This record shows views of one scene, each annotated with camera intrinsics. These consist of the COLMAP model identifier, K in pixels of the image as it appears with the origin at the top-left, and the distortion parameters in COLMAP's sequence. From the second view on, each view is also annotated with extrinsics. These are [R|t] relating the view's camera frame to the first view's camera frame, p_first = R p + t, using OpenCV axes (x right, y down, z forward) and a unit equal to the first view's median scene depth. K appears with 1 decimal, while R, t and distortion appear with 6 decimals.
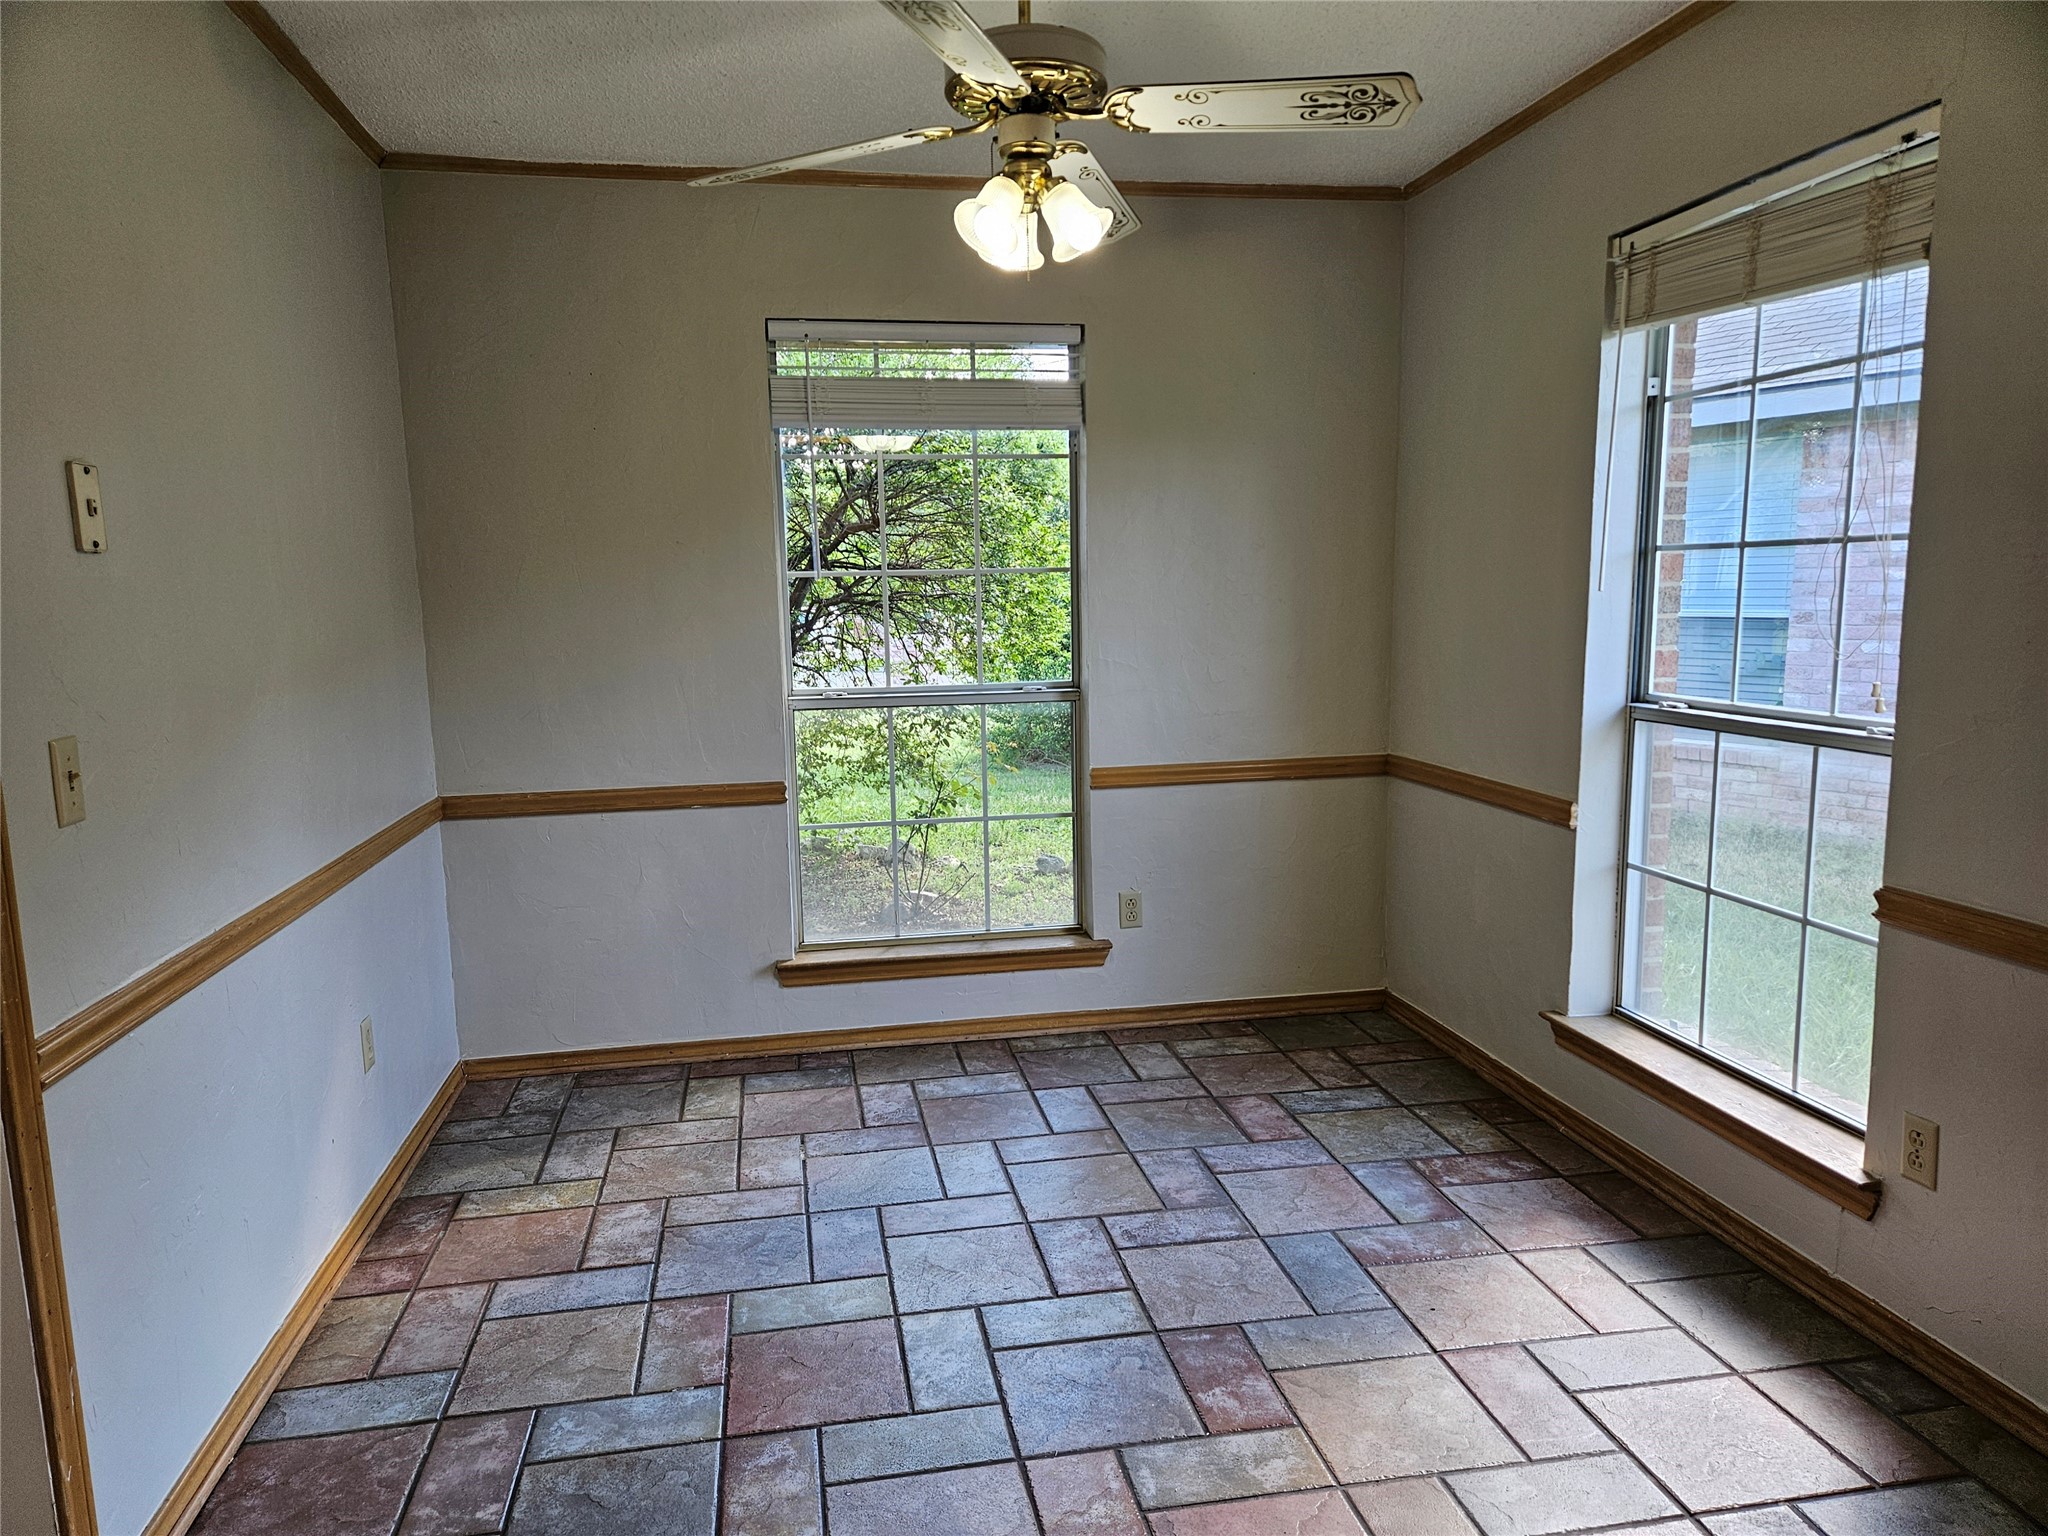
lens RADIAL K [[1365.5, 0, 1019.3], [0, 1365.5, 788.1], [0, 0, 1]] dist [0.095847, -0.094867]
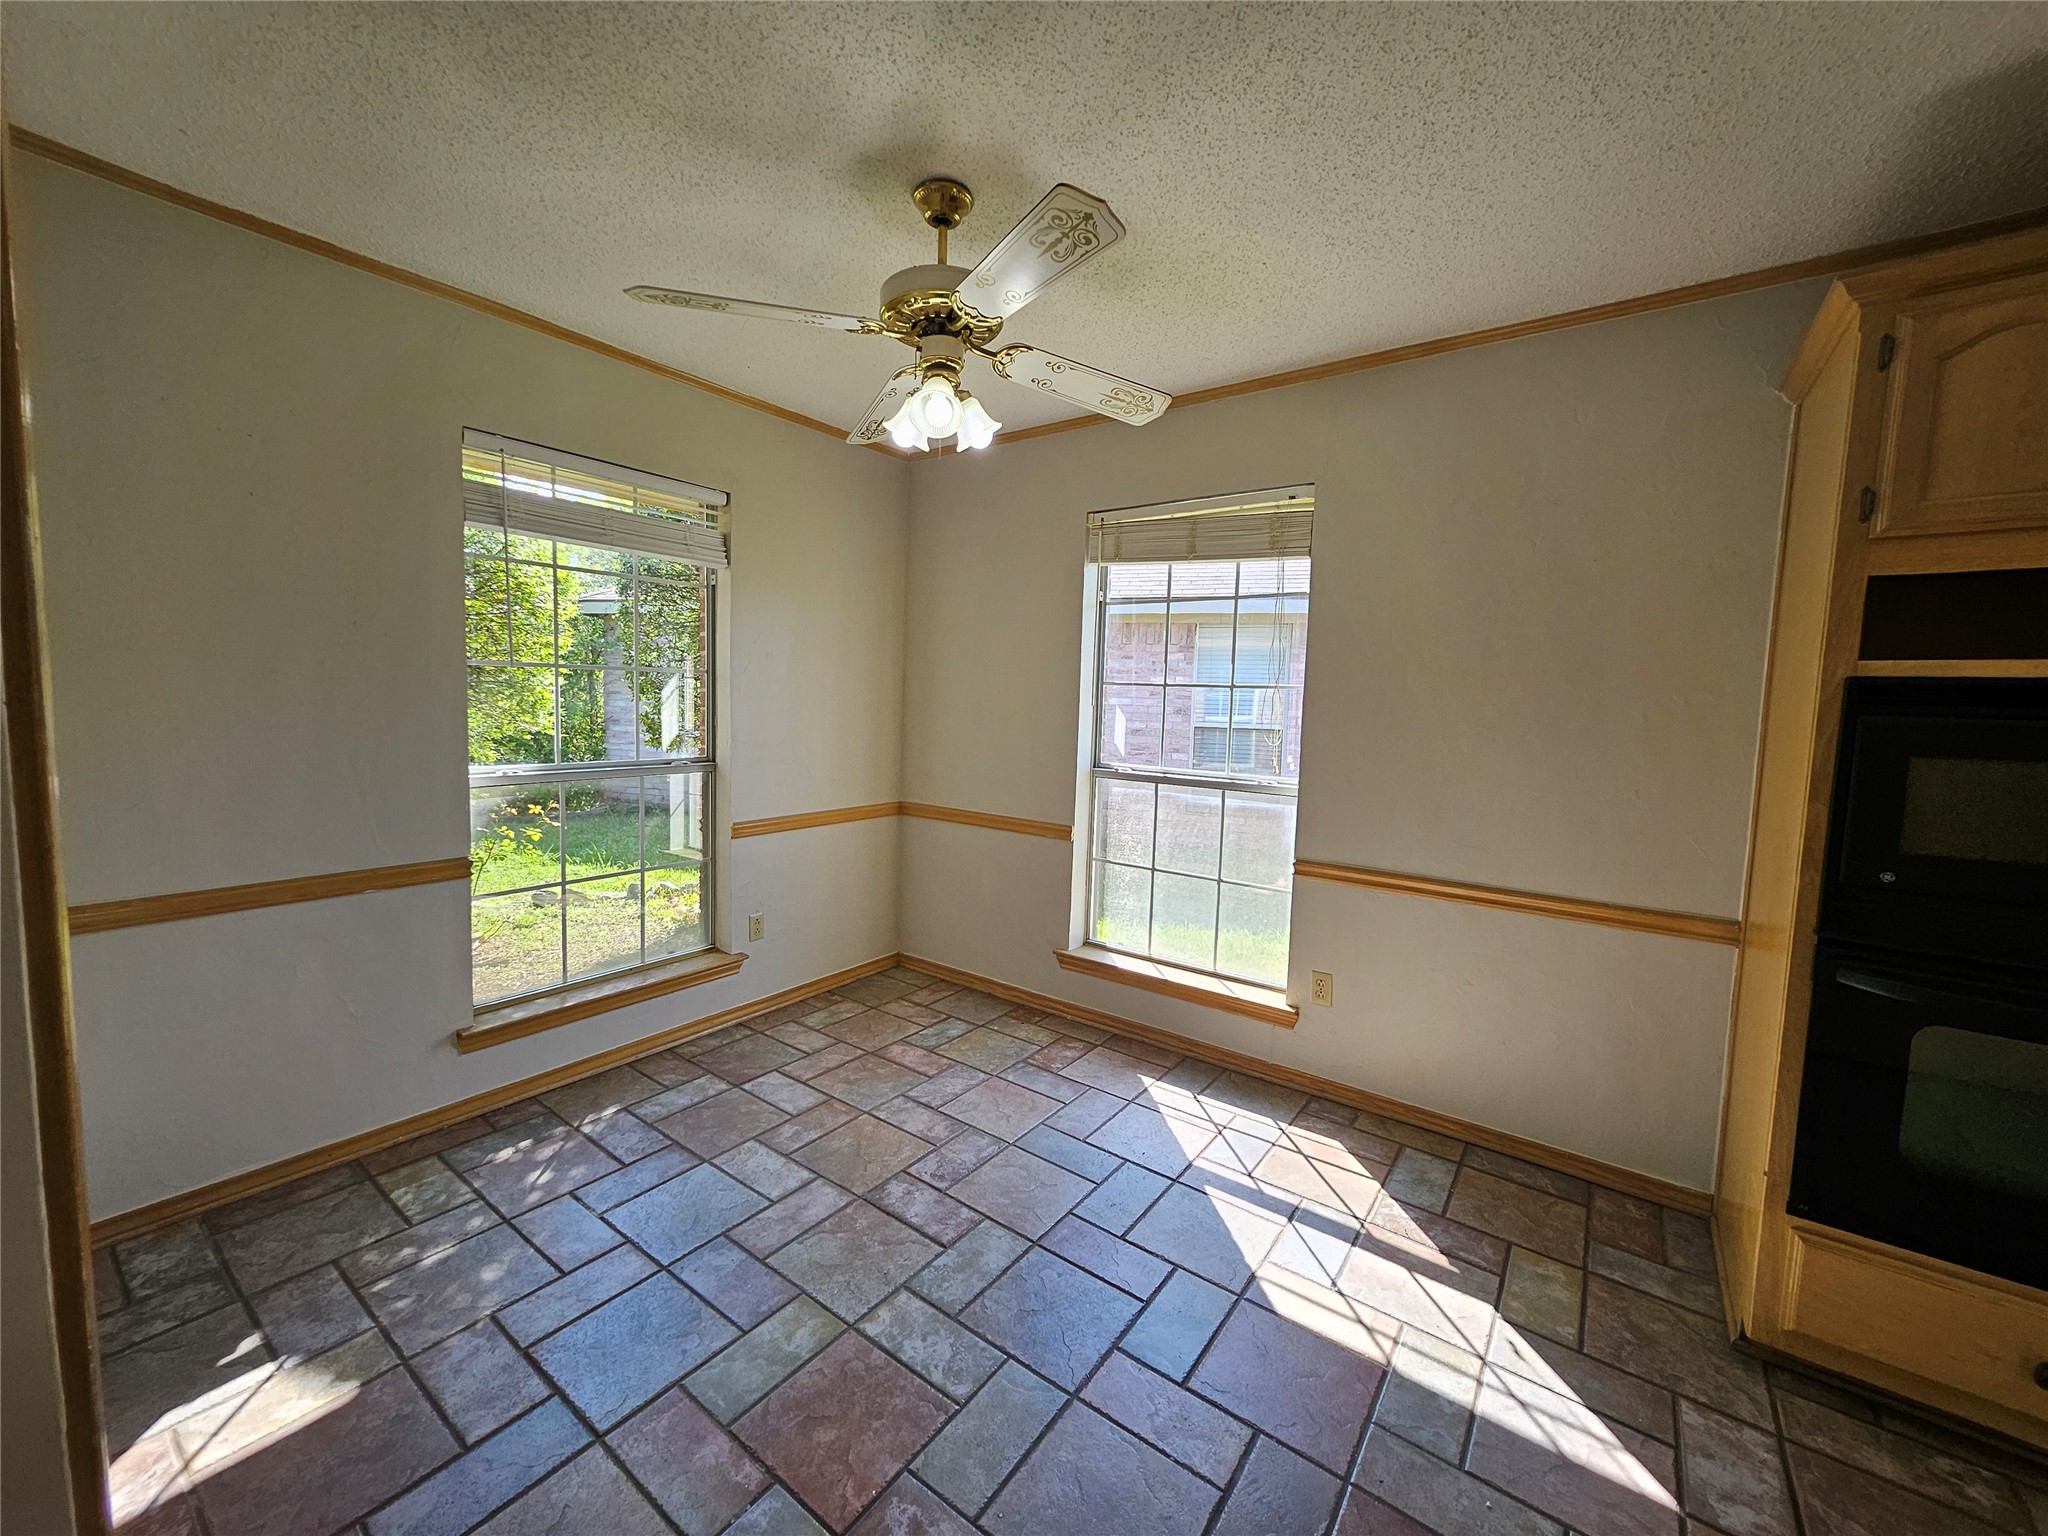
lens RADIAL K [[801.5, 0, 1024.8], [0, 801.5, 757.2], [0, 0, 1]] dist [0.005072, -0.002984]
pose [[0.730987, -0.012036, 0.682285, -0.322350], [0.056464, 0.997483, -0.042898, -0.034899], [-0.680051, 0.069882, 0.729827, 0.294756]]
